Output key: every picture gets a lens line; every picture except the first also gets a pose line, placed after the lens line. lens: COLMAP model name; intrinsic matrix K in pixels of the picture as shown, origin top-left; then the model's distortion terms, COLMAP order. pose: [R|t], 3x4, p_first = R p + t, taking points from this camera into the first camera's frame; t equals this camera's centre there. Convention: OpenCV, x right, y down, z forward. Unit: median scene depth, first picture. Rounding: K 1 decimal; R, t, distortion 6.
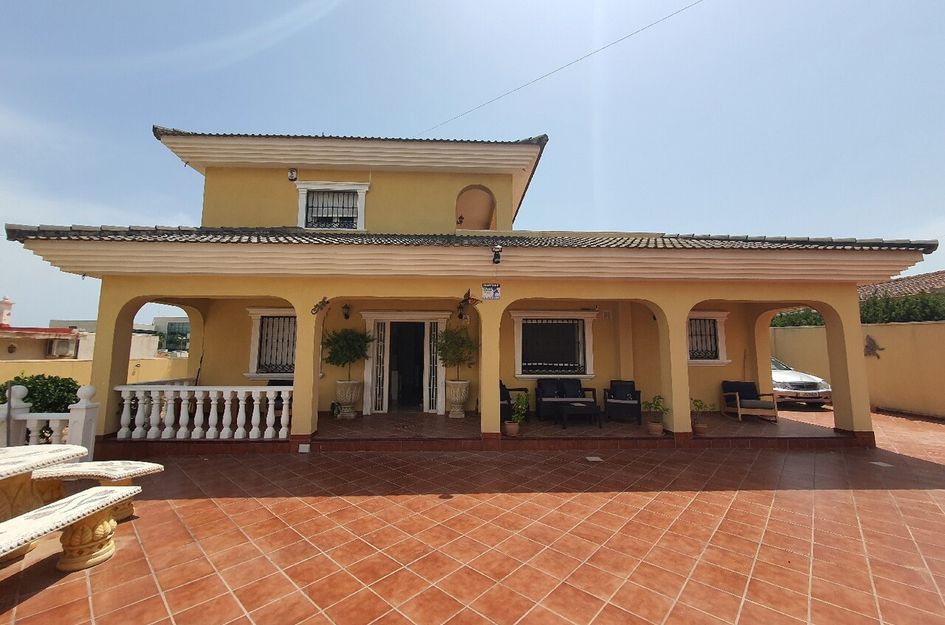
lens RADIAL K [[377.0, 0, 472.5], [0, 377.0, 312.5], [0, 0, 1]] dist [0.001781, 0.000152]
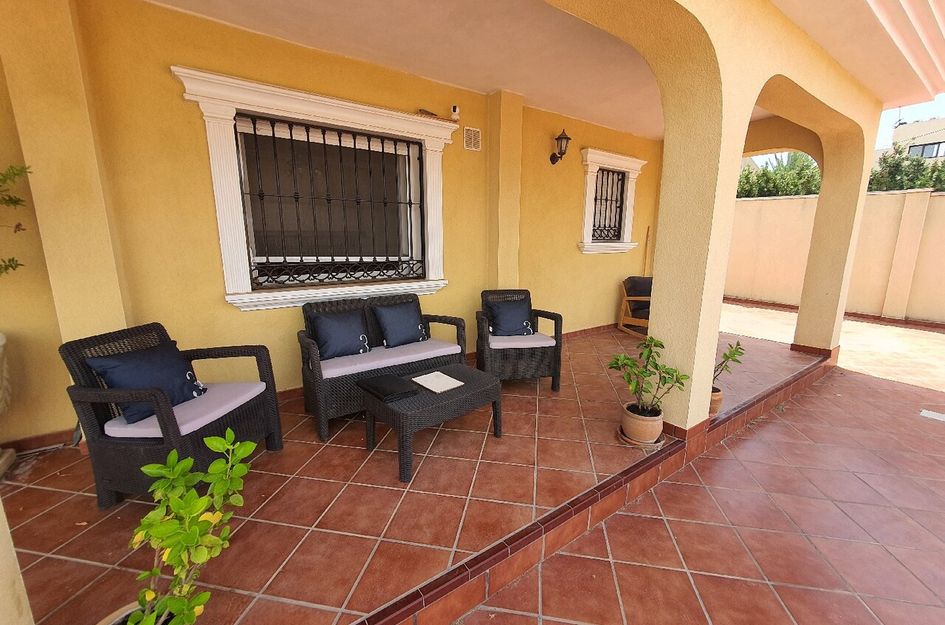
lens RADIAL K [[377.0, 0, 472.5], [0, 377.0, 312.5], [0, 0, 1]] dist [0.001781, 0.000152]
pose [[0.842511, -0.104528, 0.528440, 0.116408], [-0.053162, 0.960069, 0.274664, 0.080089], [-0.536049, -0.259501, 0.803312, 0.624543]]
